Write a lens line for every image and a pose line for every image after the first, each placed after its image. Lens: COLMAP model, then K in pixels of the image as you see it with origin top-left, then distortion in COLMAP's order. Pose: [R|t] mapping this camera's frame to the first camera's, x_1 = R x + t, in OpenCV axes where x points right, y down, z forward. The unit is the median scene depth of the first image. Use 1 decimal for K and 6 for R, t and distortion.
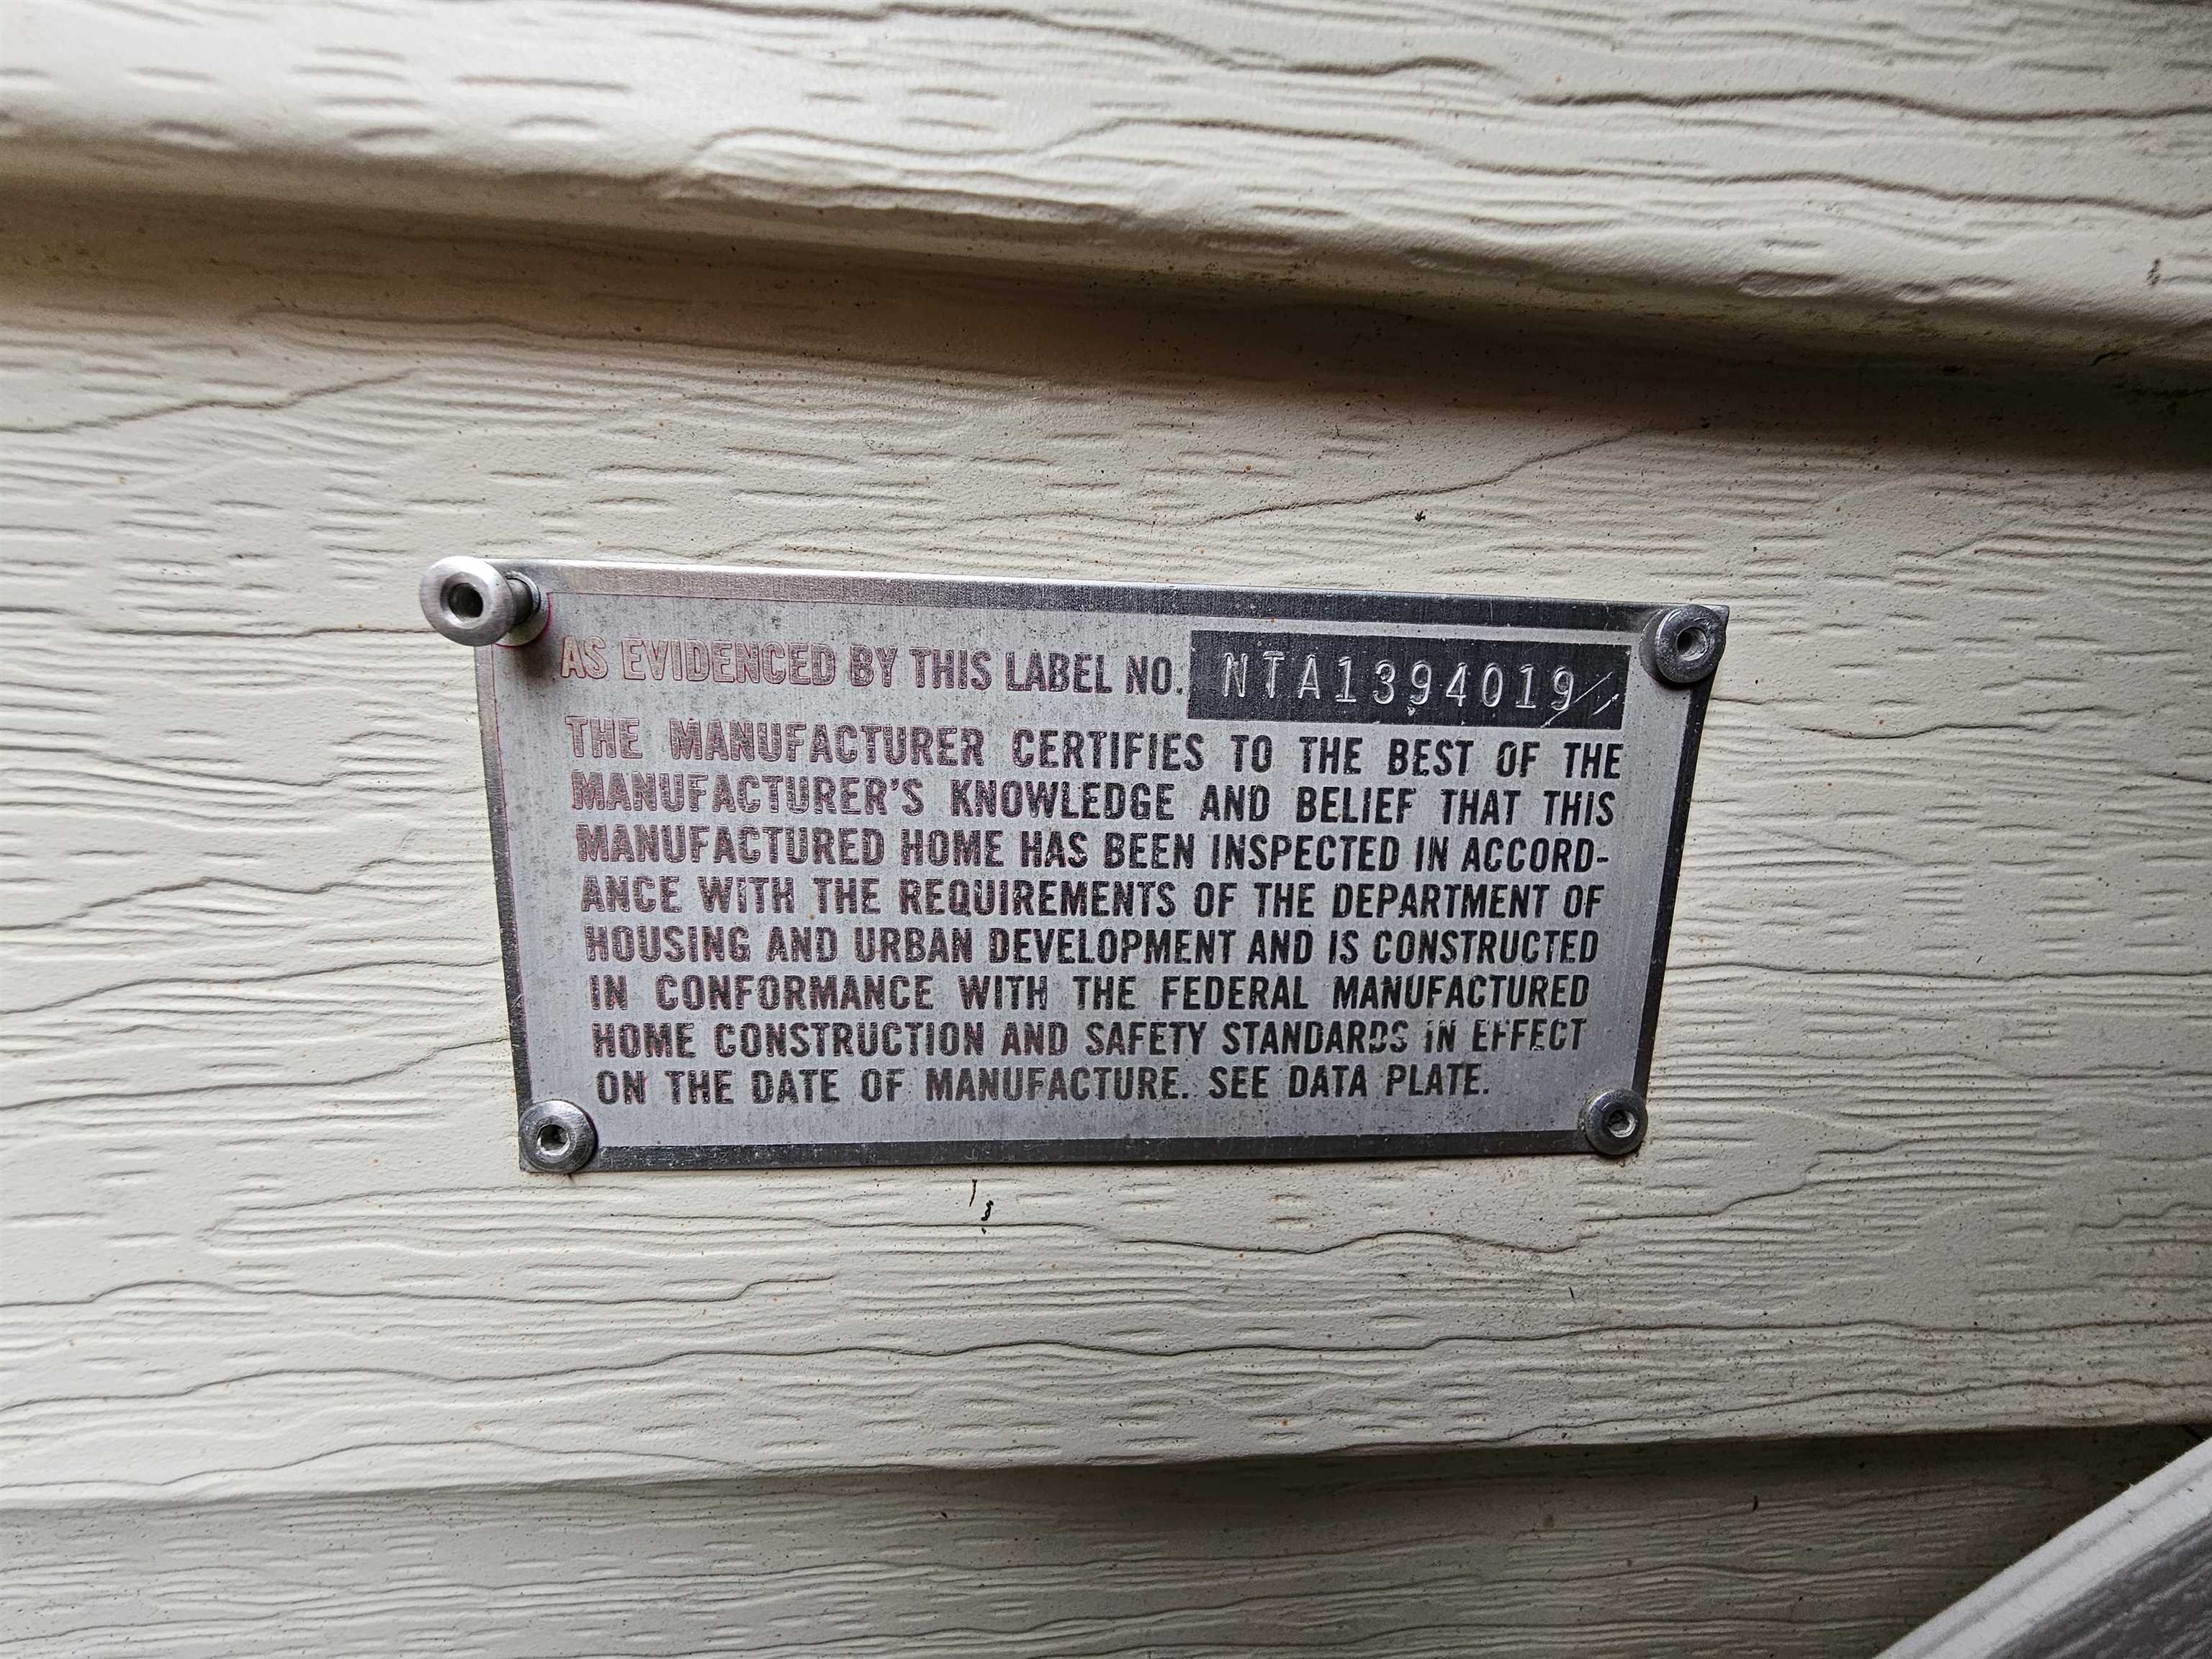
lens RADIAL K [[904.7, 0, 1125.8], [0, 904.7, 837.6], [0, 0, 1]] dist [-0.006092, 0.001949]
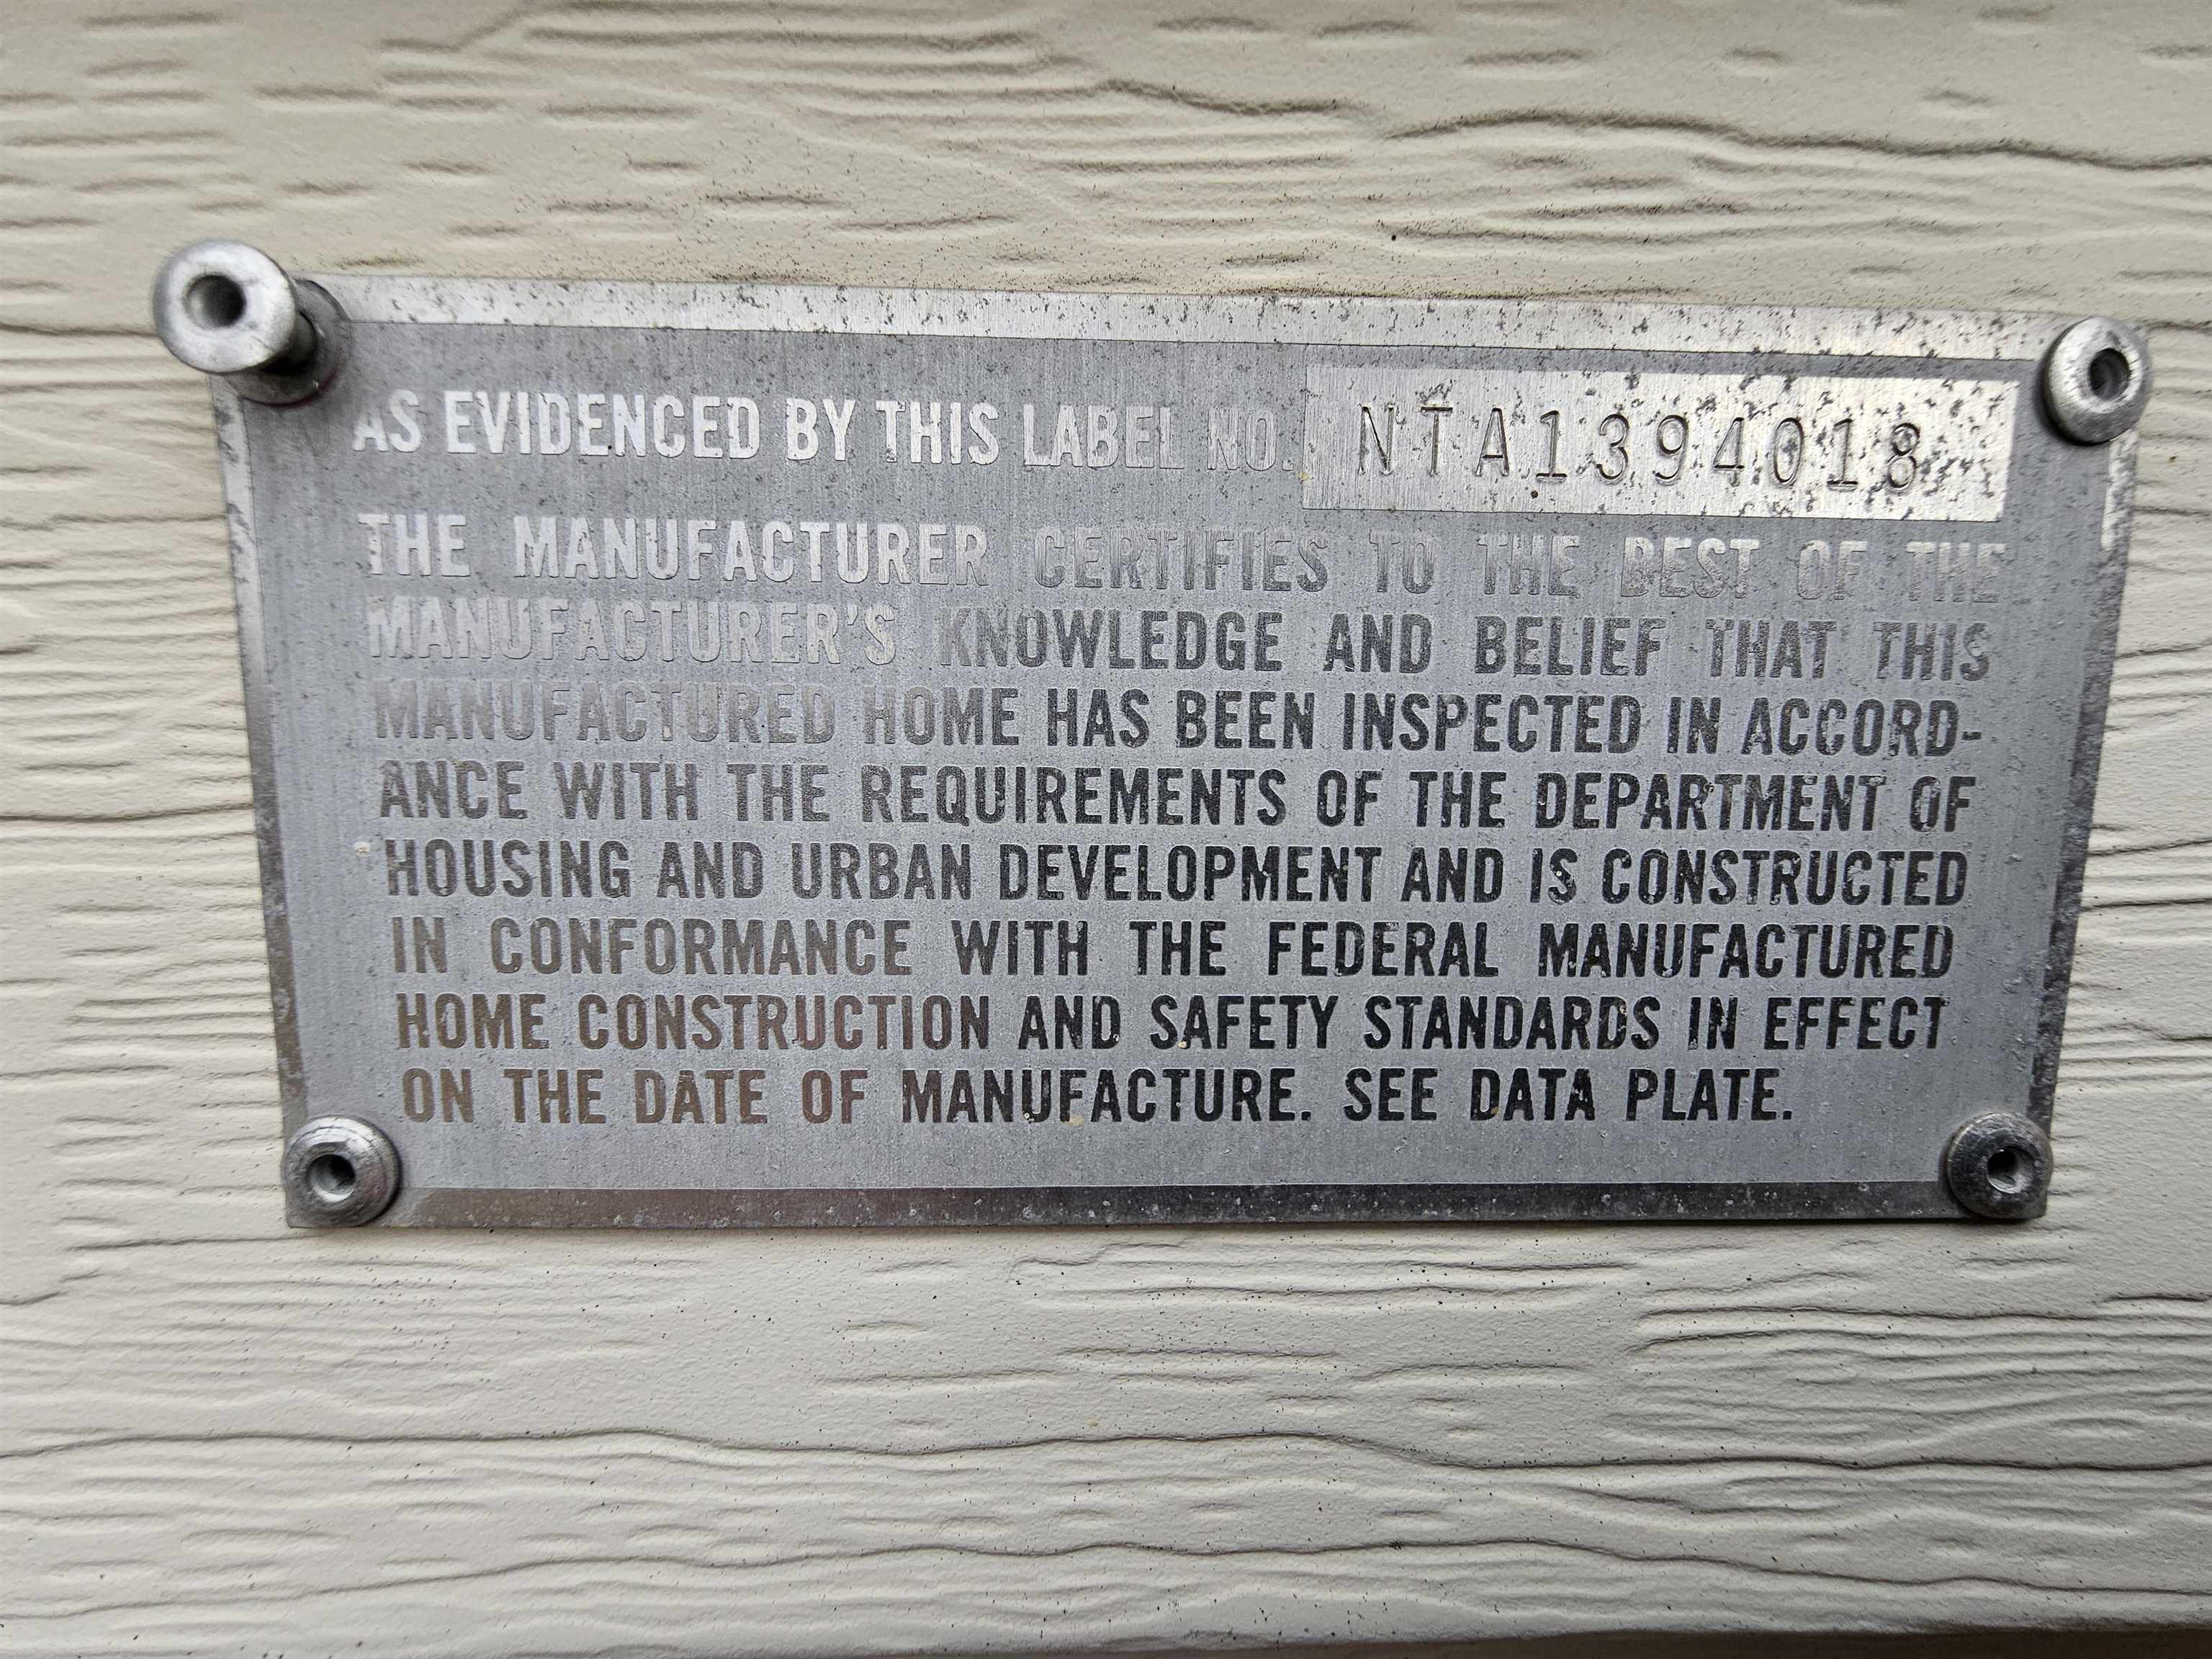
lens RADIAL K [[904.7, 0, 1125.8], [0, 904.7, 837.6], [0, 0, 1]] dist [-0.006092, 0.001949]
pose [[0.998905, 0.007488, -0.046182, -0.030632], [0.000962, 0.983613, 0.180291, -0.020591], [0.046775, -0.180138, 0.982528, 0.373854]]
